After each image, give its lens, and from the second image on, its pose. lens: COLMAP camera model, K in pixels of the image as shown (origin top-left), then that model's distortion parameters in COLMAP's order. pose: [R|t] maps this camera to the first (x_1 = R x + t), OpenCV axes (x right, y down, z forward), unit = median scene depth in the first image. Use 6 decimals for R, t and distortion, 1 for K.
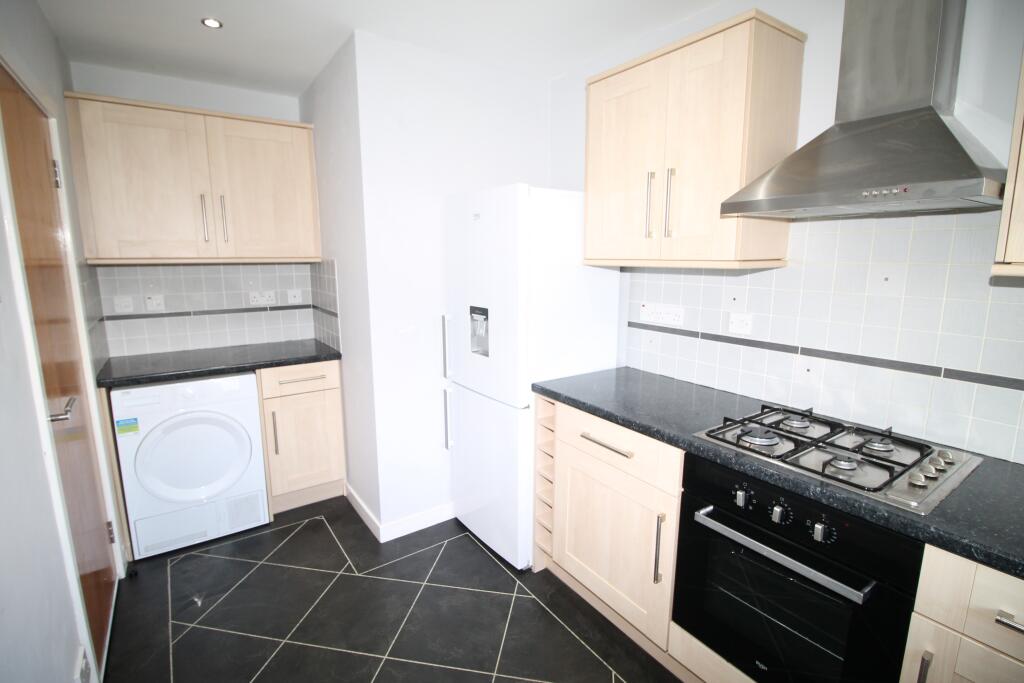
lens RADIAL K [[480.1, 0, 514.4], [0, 480.1, 339.2], [0, 0, 1]] dist [0.000060, -0.018399]
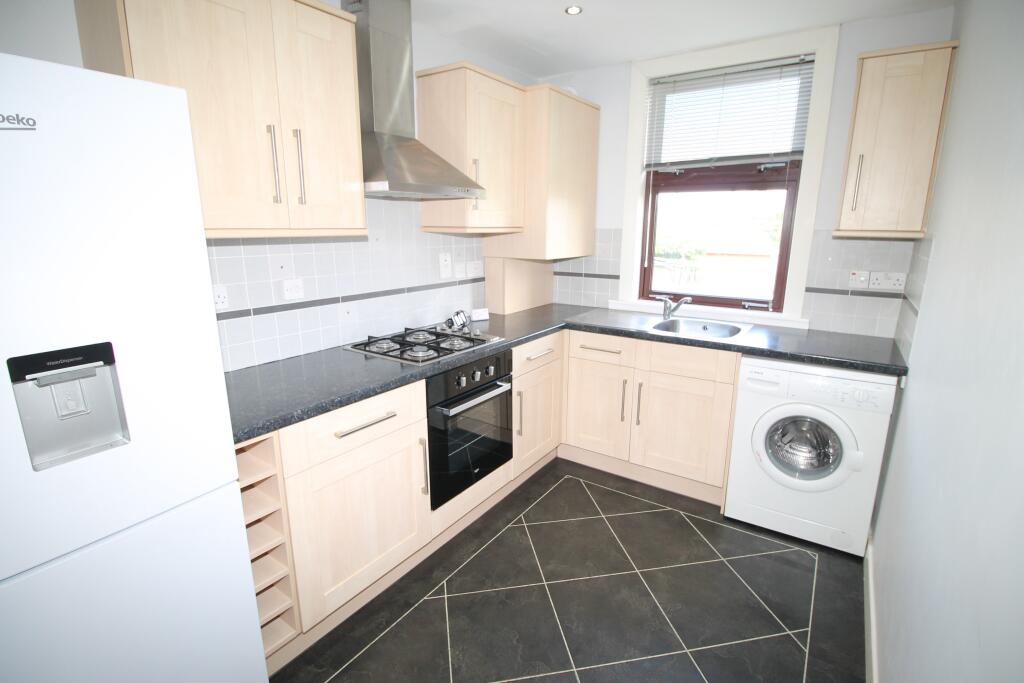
lens RADIAL K [[480.1, 0, 514.4], [0, 480.1, 339.2], [0, 0, 1]] dist [0.000060, -0.018399]
pose [[-0.347399, -0.219545, 0.911655, -0.751565], [0.153395, 0.945805, 0.286222, -0.170591], [-0.925086, 0.239276, -0.294895, 0.971842]]
